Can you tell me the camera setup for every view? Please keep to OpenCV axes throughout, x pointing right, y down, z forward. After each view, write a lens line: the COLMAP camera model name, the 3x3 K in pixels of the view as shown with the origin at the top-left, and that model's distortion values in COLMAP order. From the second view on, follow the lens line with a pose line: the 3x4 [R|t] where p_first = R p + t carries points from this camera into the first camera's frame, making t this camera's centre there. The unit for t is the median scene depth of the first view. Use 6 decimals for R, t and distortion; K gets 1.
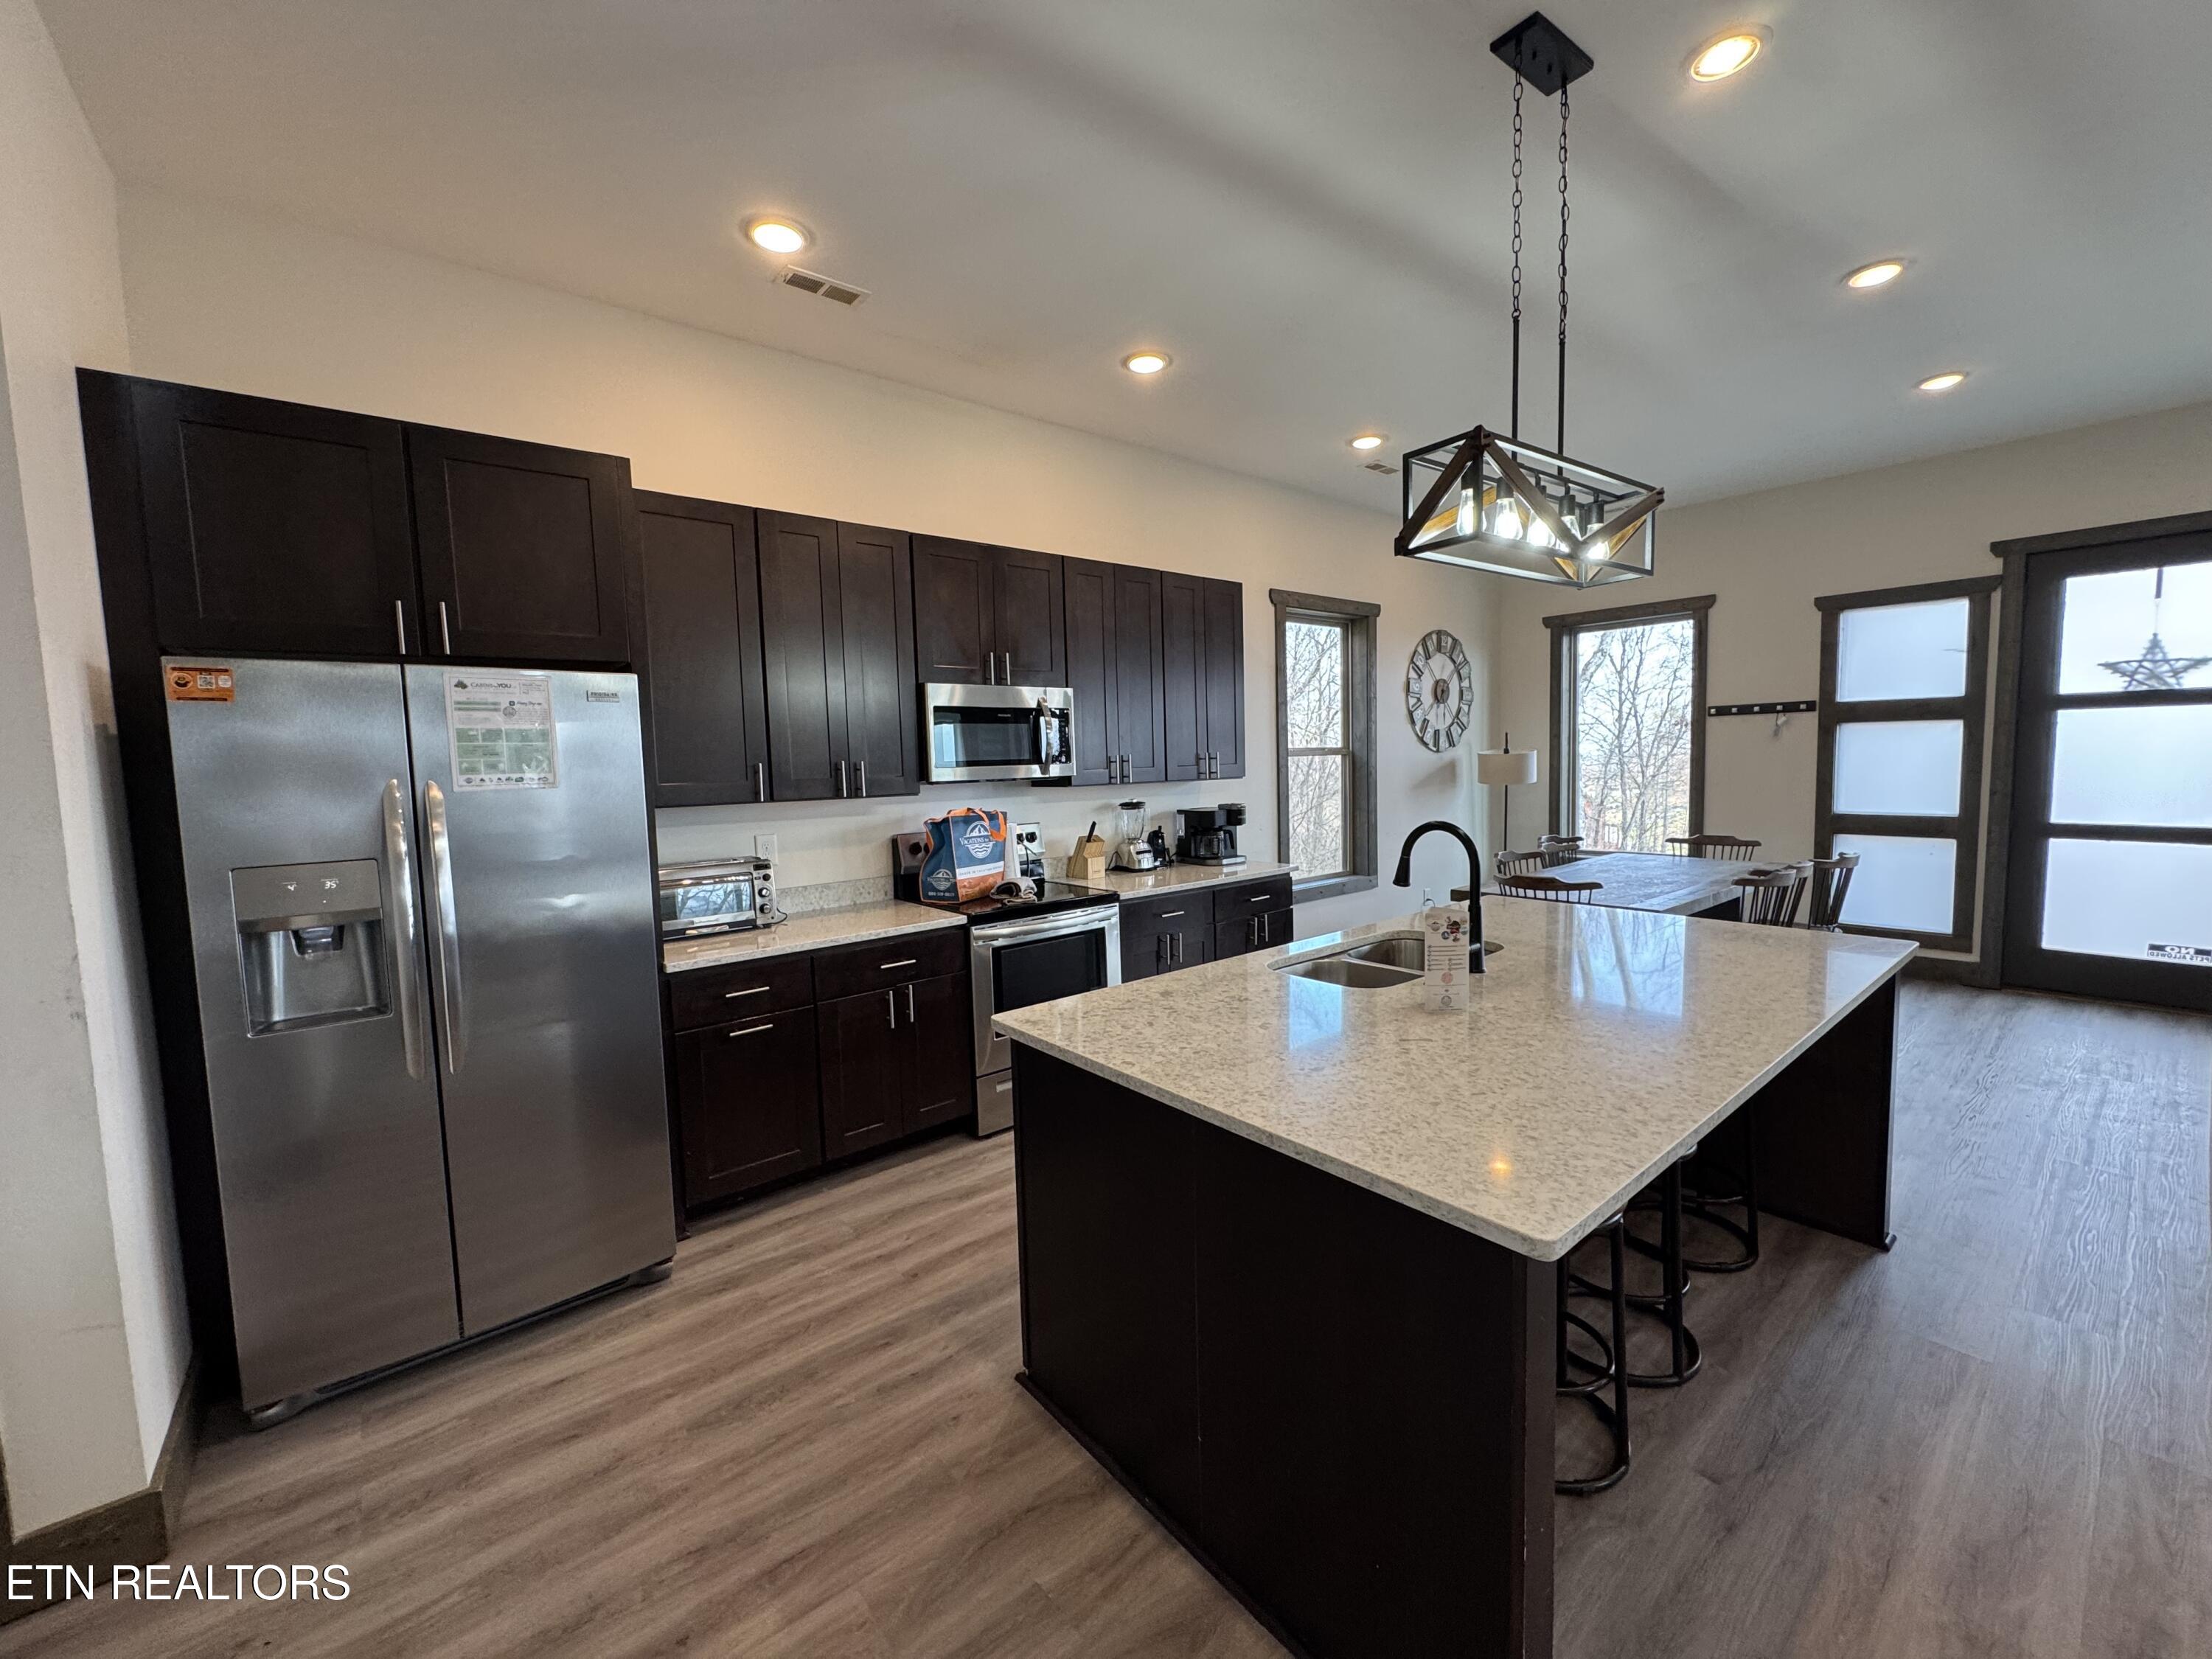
lens RADIAL K [[882.9, 0, 1105.8], [0, 882.9, 824.7], [0, 0, 1]] dist [-0.006996, 0.000140]
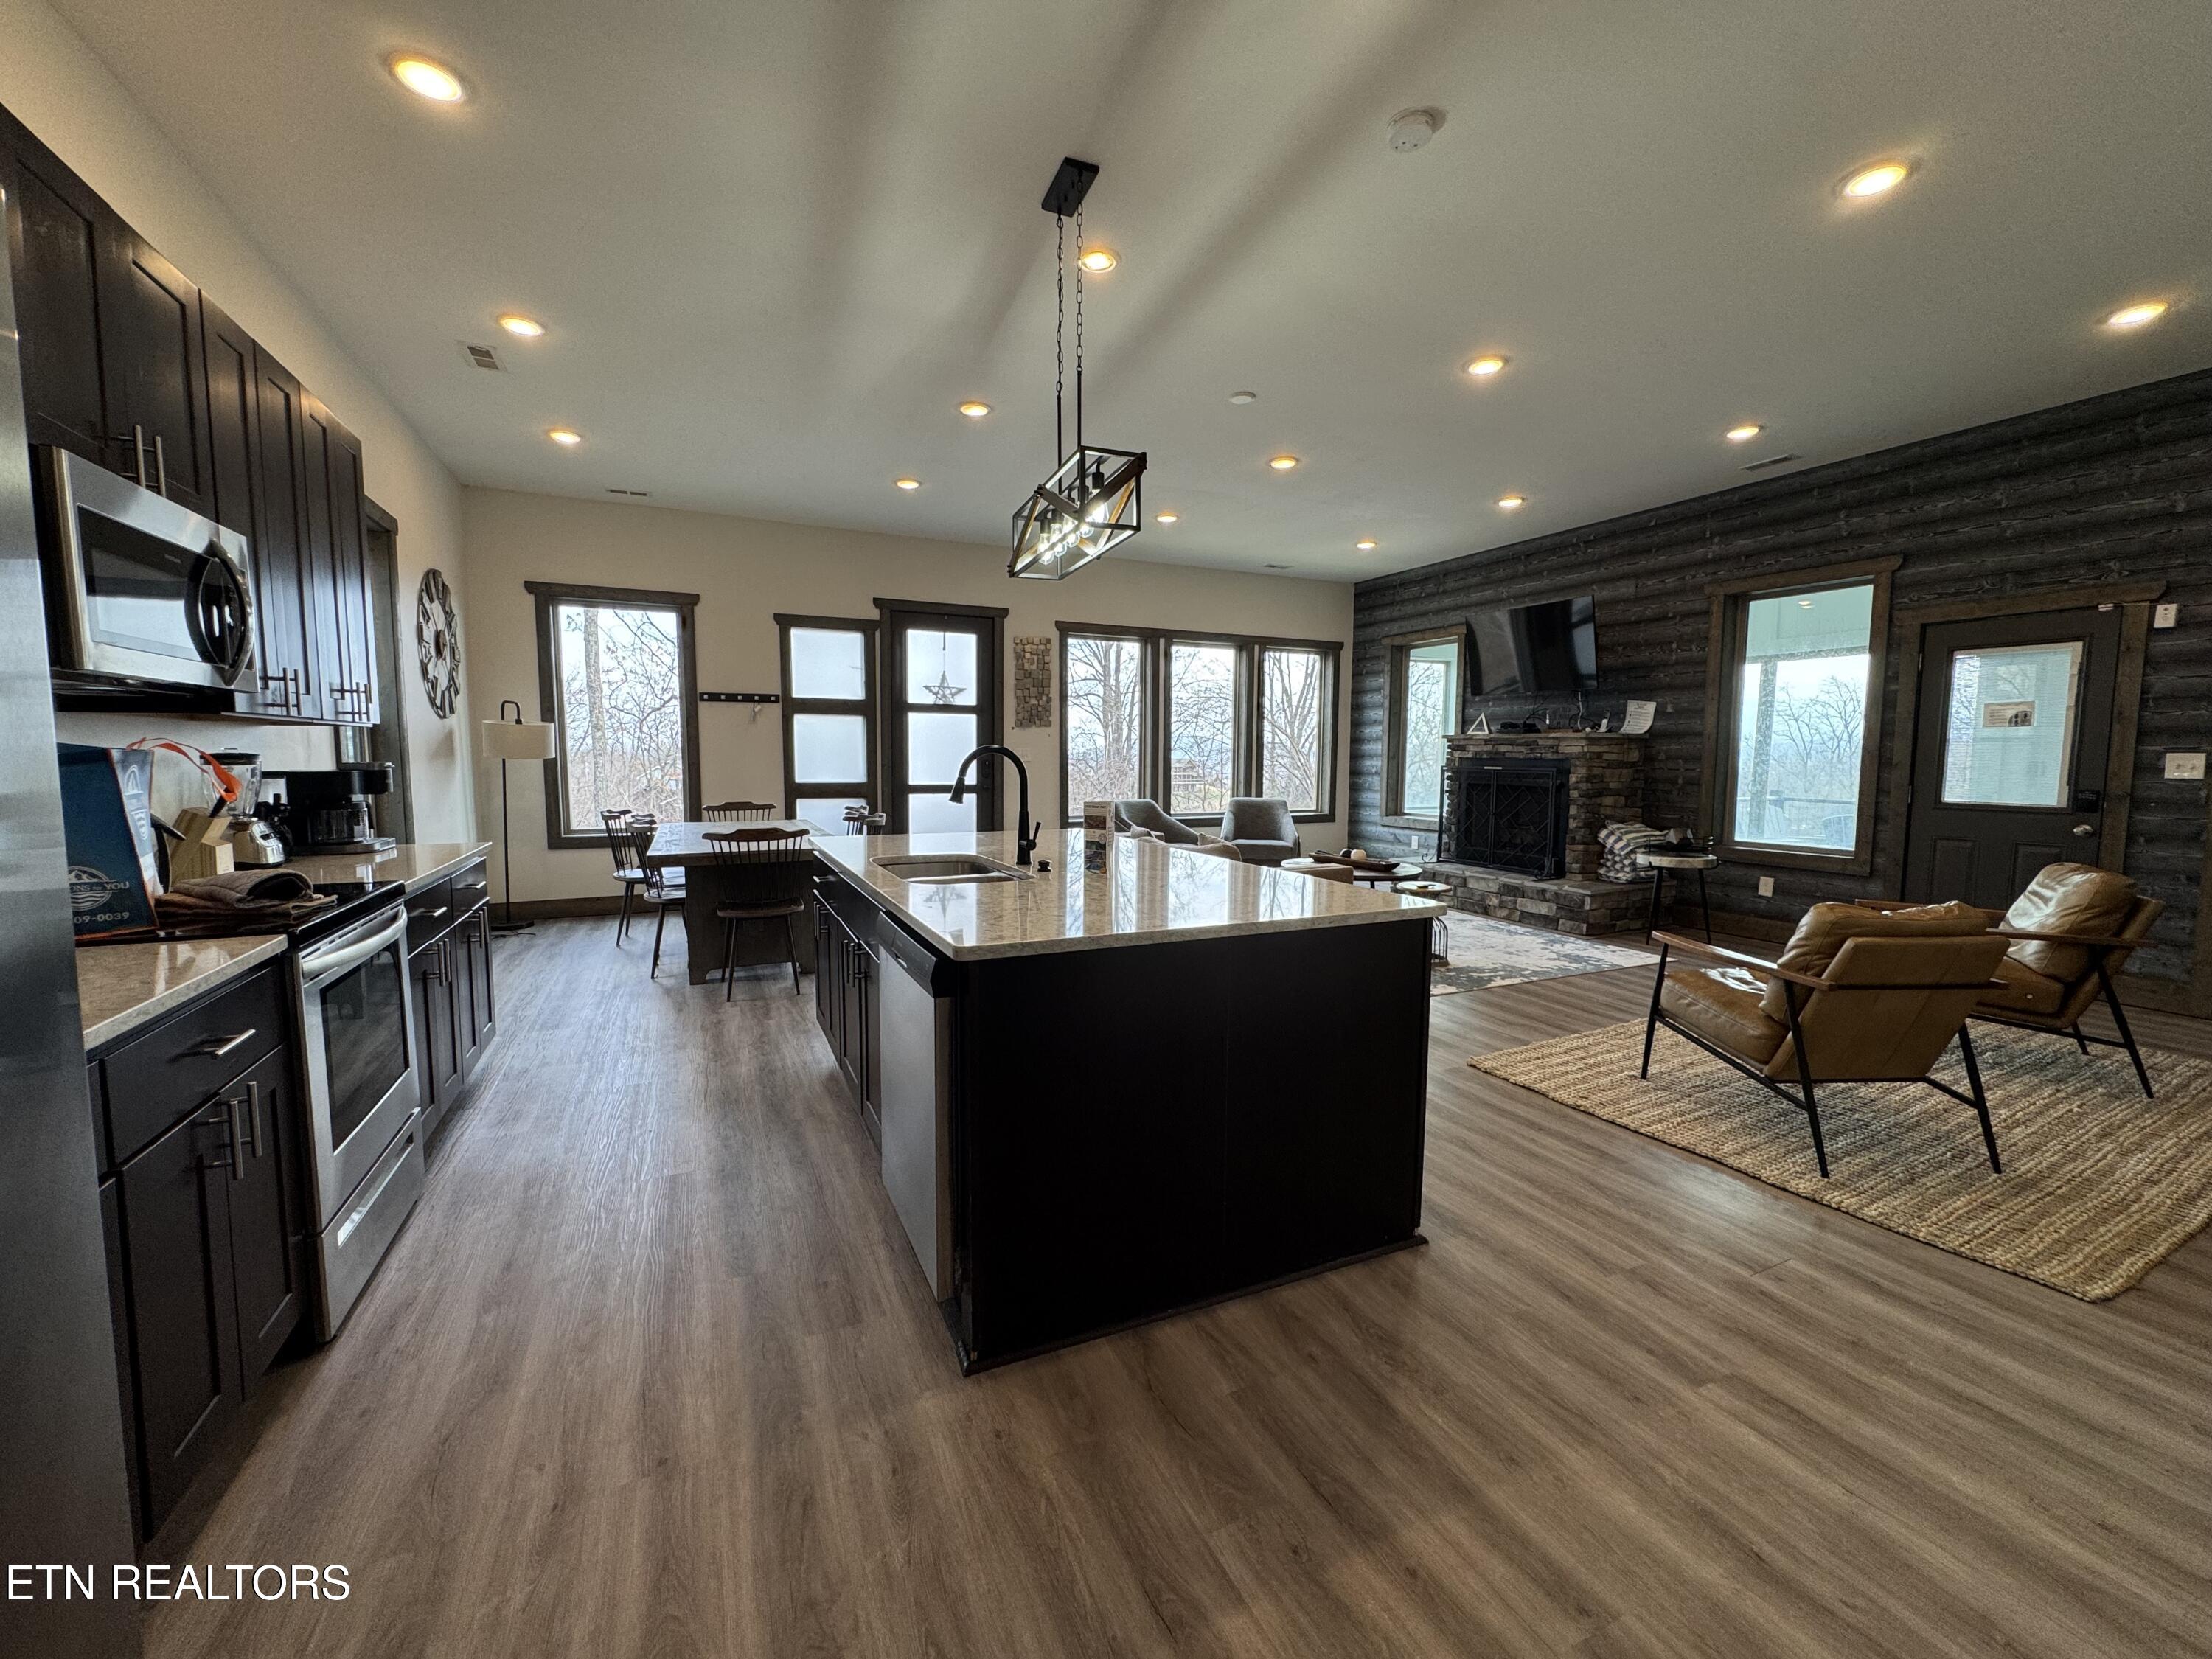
lens RADIAL K [[882.9, 0, 1106.6], [0, 882.9, 830.2], [0, 0, 1]] dist [-0.006996, 0.000140]
pose [[0.232907, -0.055249, 0.970928, -0.376899], [0.061988, 0.997198, 0.041874, 0.034706], [-0.970521, 0.050433, 0.235679, 0.280950]]
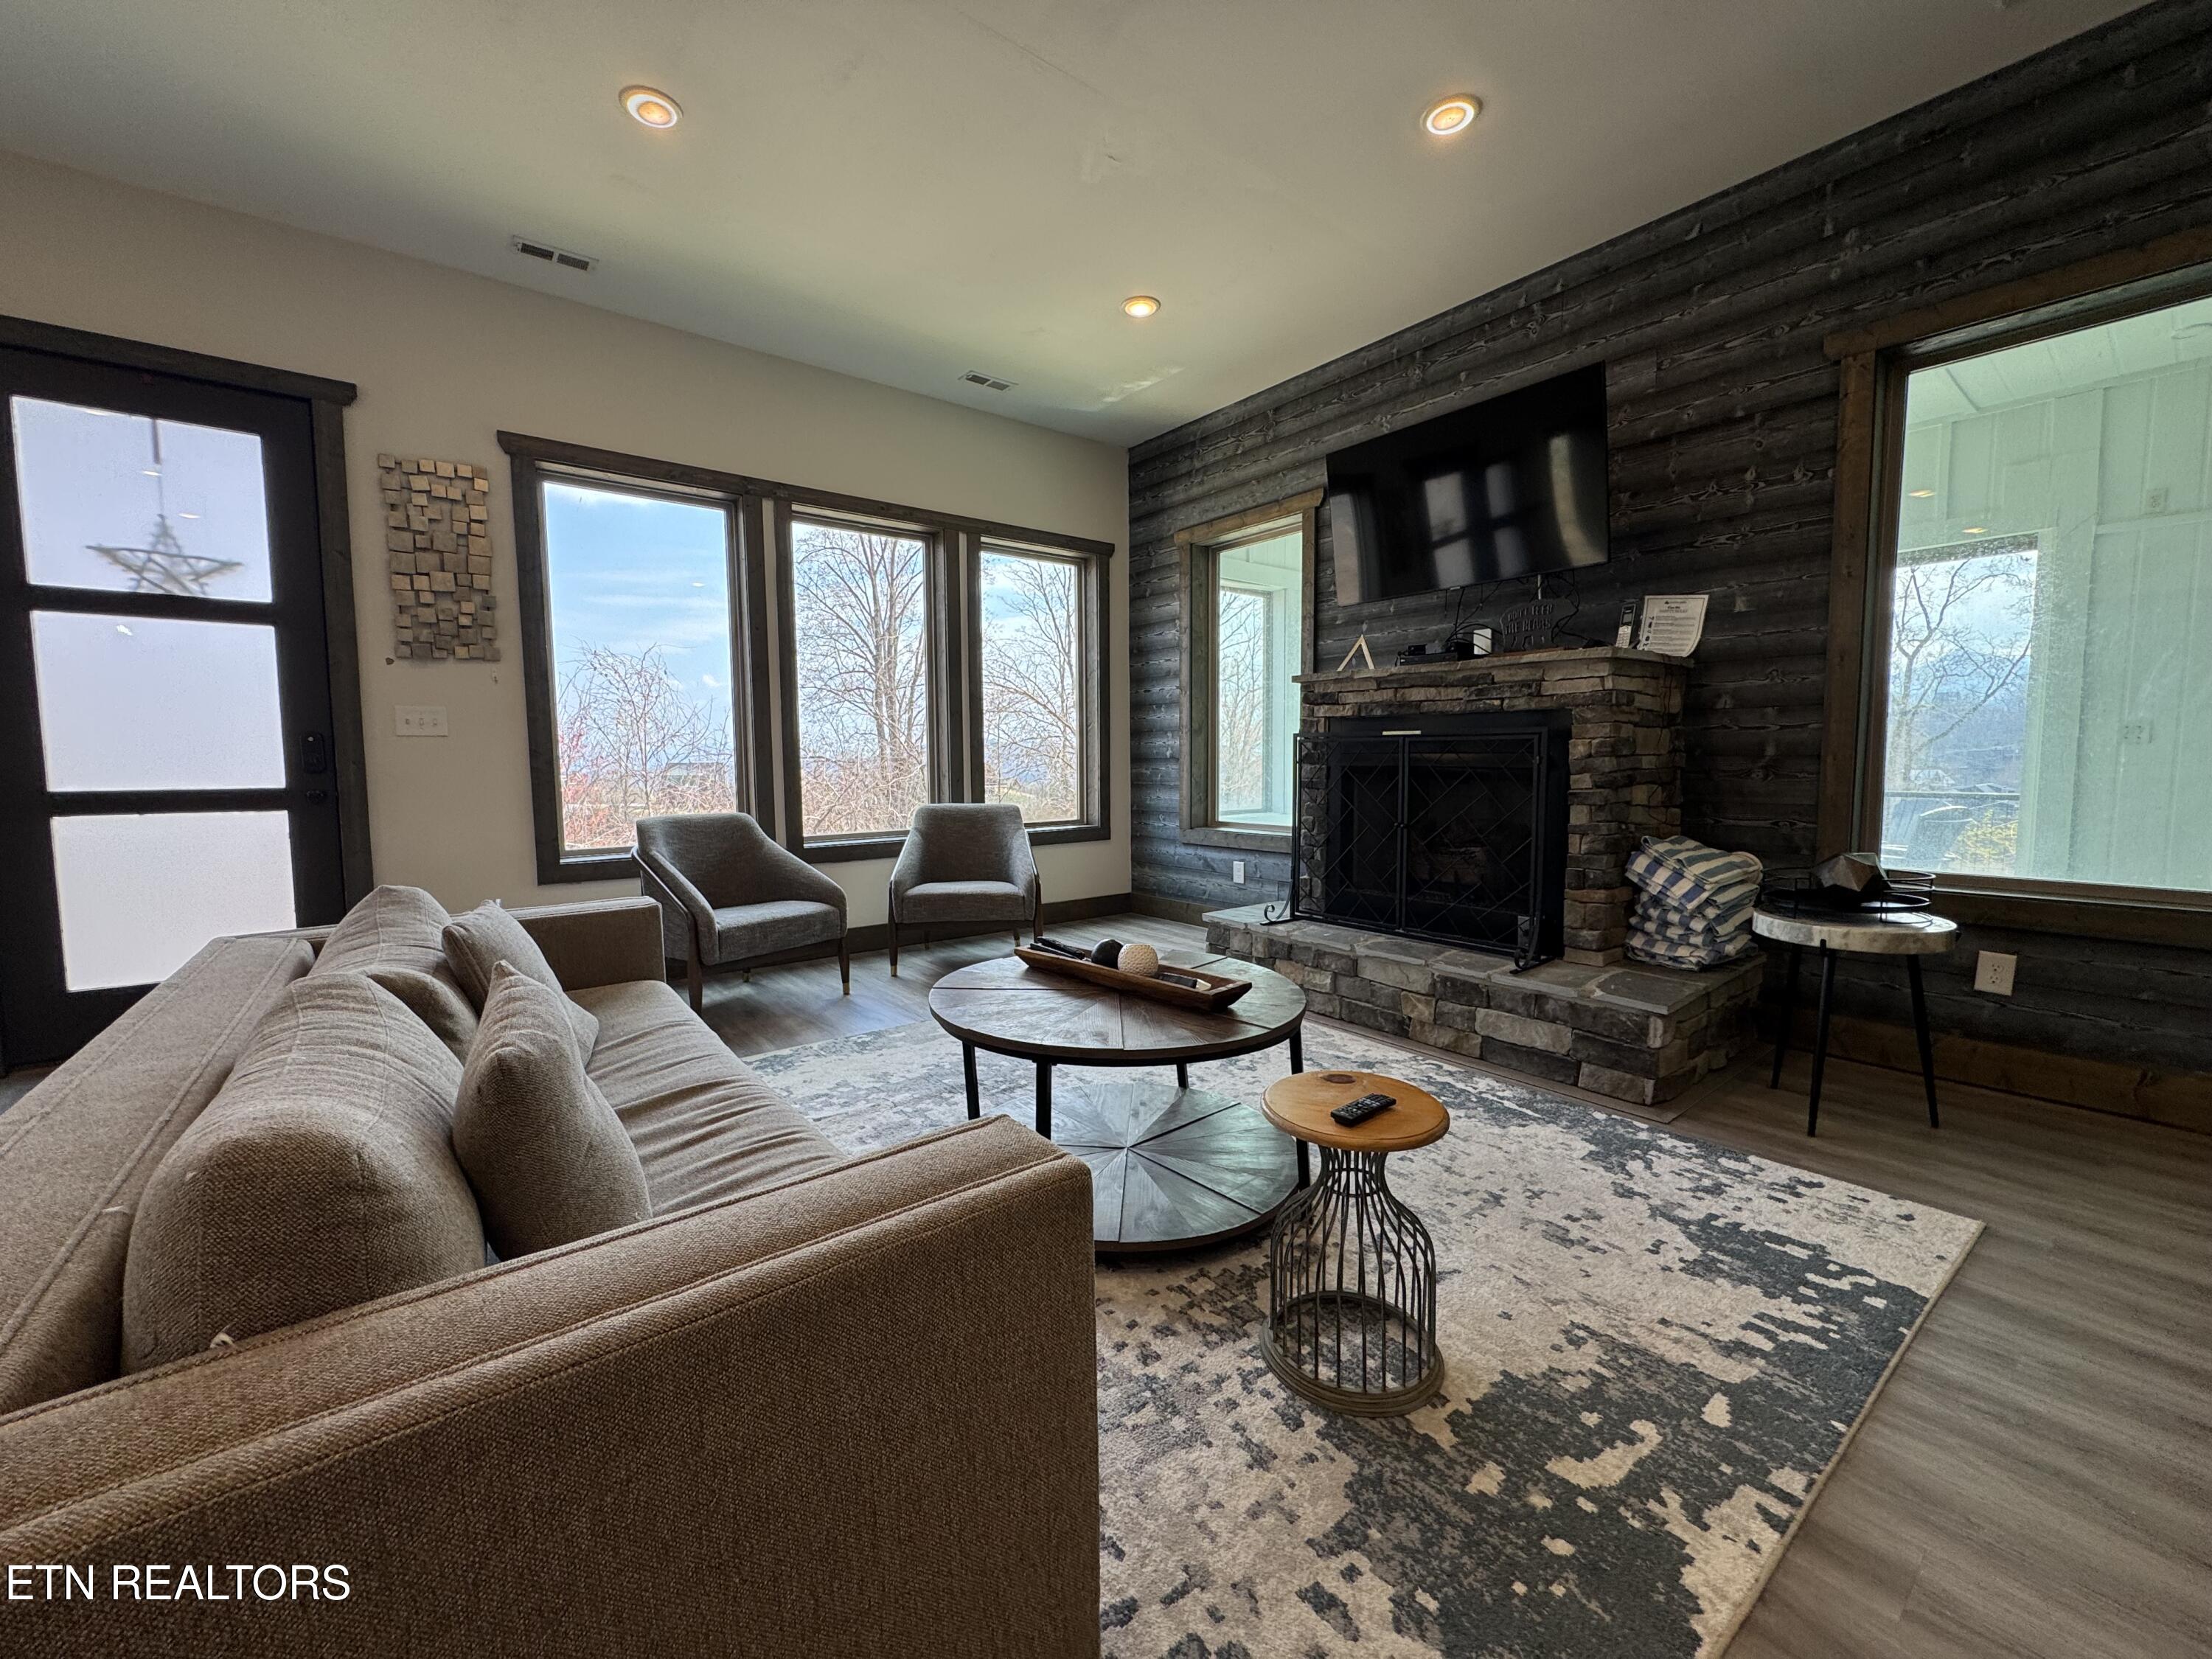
lens RADIAL K [[882.9, 0, 1105.9], [0, 882.9, 822.5], [0, 0, 1]] dist [-0.006996, 0.000140]
pose [[0.011596, -0.046225, 0.998864, 0.457330], [0.082206, 0.995593, 0.045119, 0.052884], [-0.996548, 0.081590, 0.015345, 0.234929]]
